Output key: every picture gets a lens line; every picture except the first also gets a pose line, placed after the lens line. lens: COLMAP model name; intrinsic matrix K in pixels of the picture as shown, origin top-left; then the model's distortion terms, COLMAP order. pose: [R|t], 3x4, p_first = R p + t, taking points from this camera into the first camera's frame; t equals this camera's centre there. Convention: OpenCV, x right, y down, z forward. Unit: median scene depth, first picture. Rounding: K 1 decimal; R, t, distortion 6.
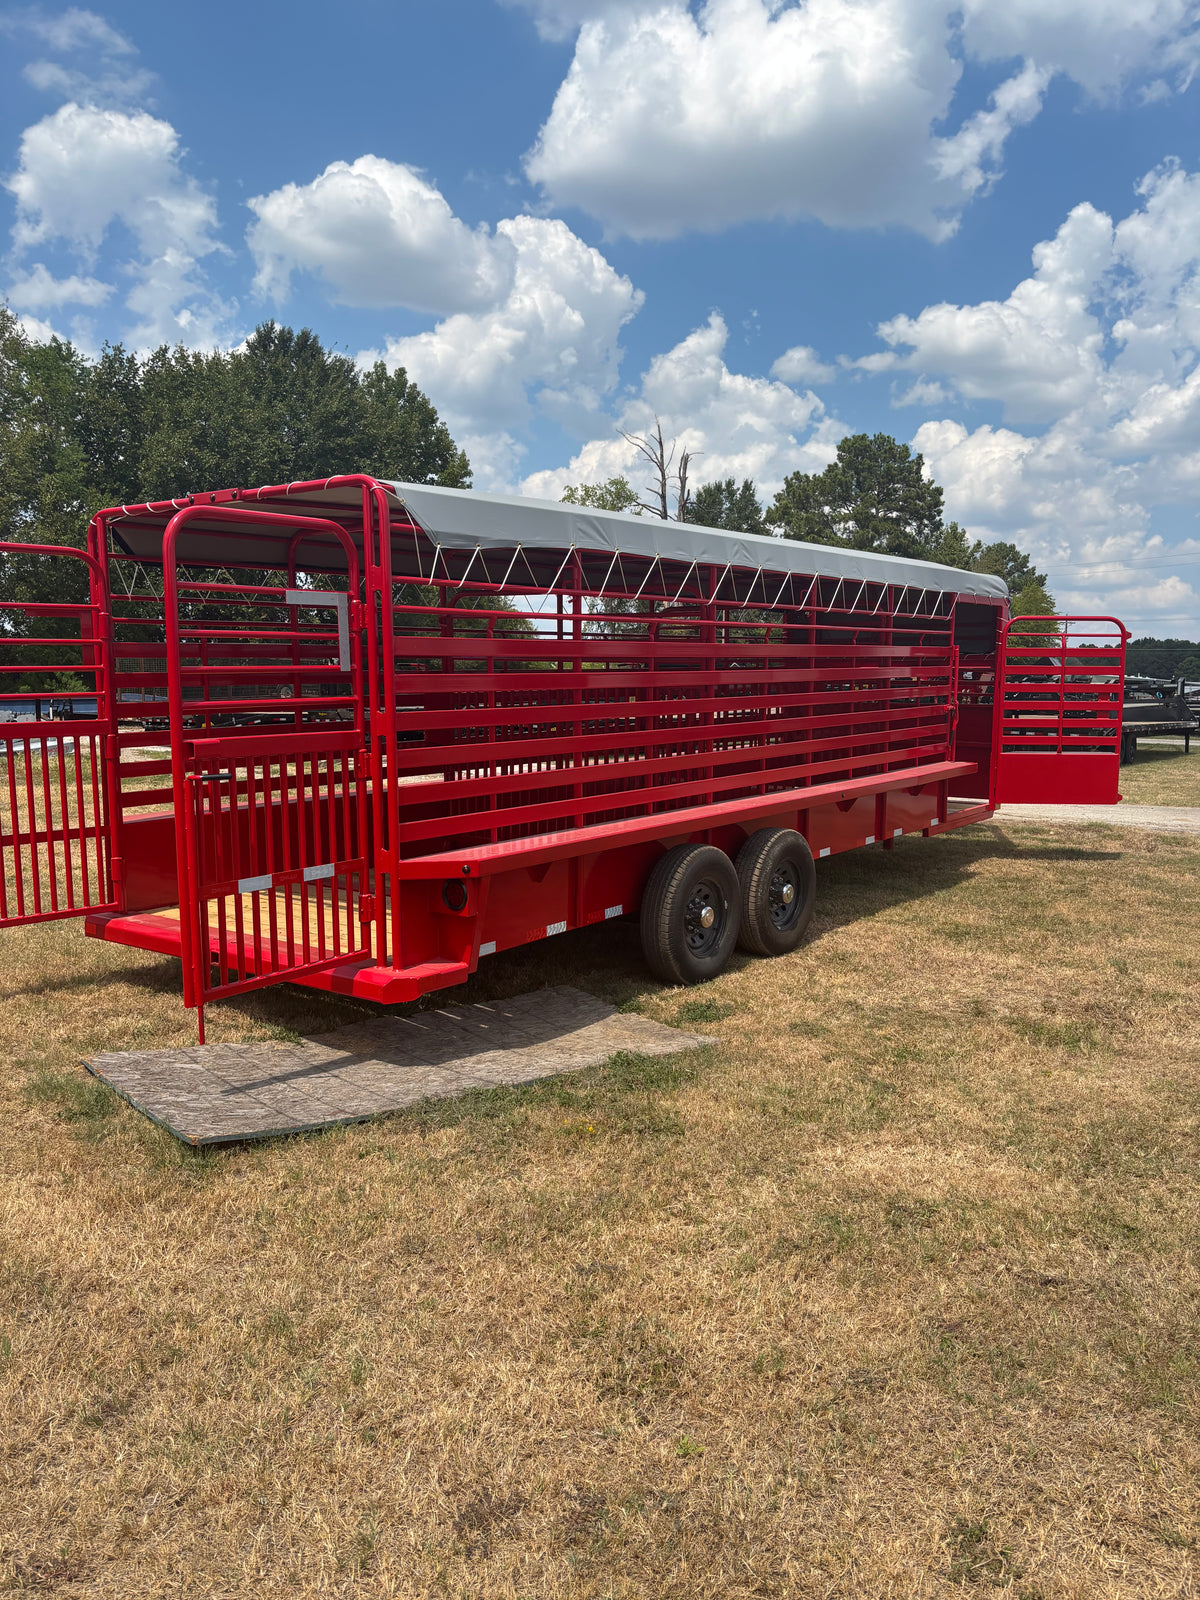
lens RADIAL K [[1173.3, 0, 597.8], [0, 1173.3, 841.1], [0, 0, 1]] dist [0.041553, -0.077301]
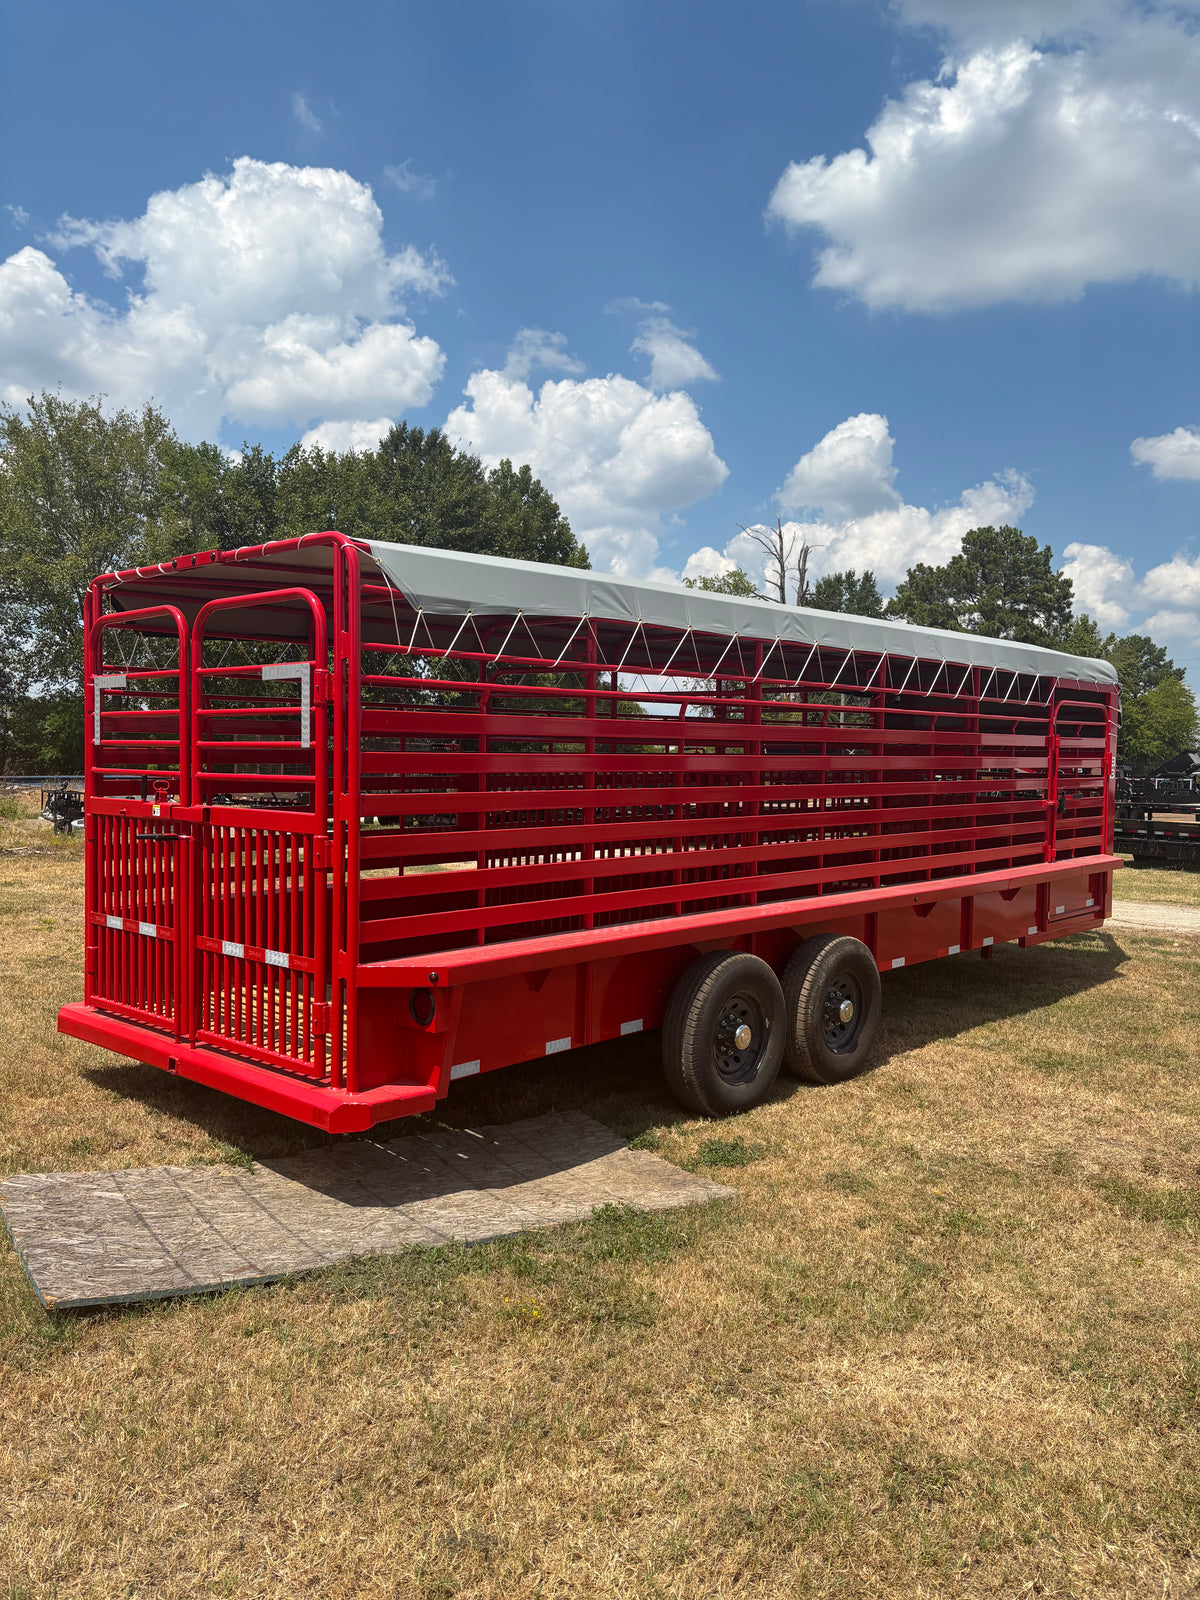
lens RADIAL K [[1193.2, 0, 601.6], [0, 1193.2, 797.5], [0, 0, 1]] dist [-0.049630, 0.119821]
pose [[0.994947, 0.019656, -0.098458, 0.082778], [-0.030417, 0.993574, -0.109017, -0.013517], [0.095682, 0.111461, 0.989152, 0.119929]]
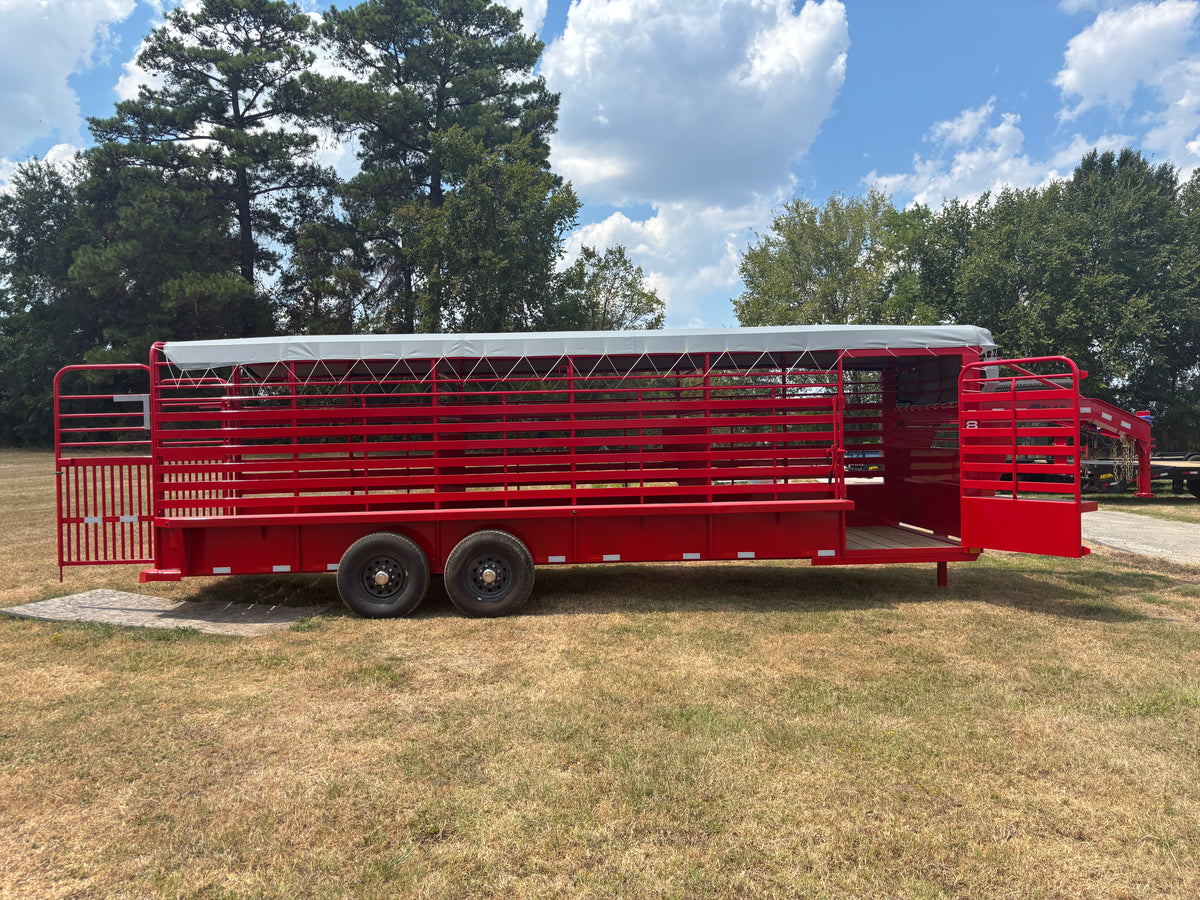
lens RADIAL K [[849.6, 0, 601.8], [0, 849.6, 464.7], [0, 0, 1]] dist [0.024802, -0.043362]
pose [[0.619010, 0.021923, -0.785077, 1.339507], [-0.097152, 0.994070, -0.048842, -0.069122], [0.779351, 0.106505, 0.617469, 0.575639]]
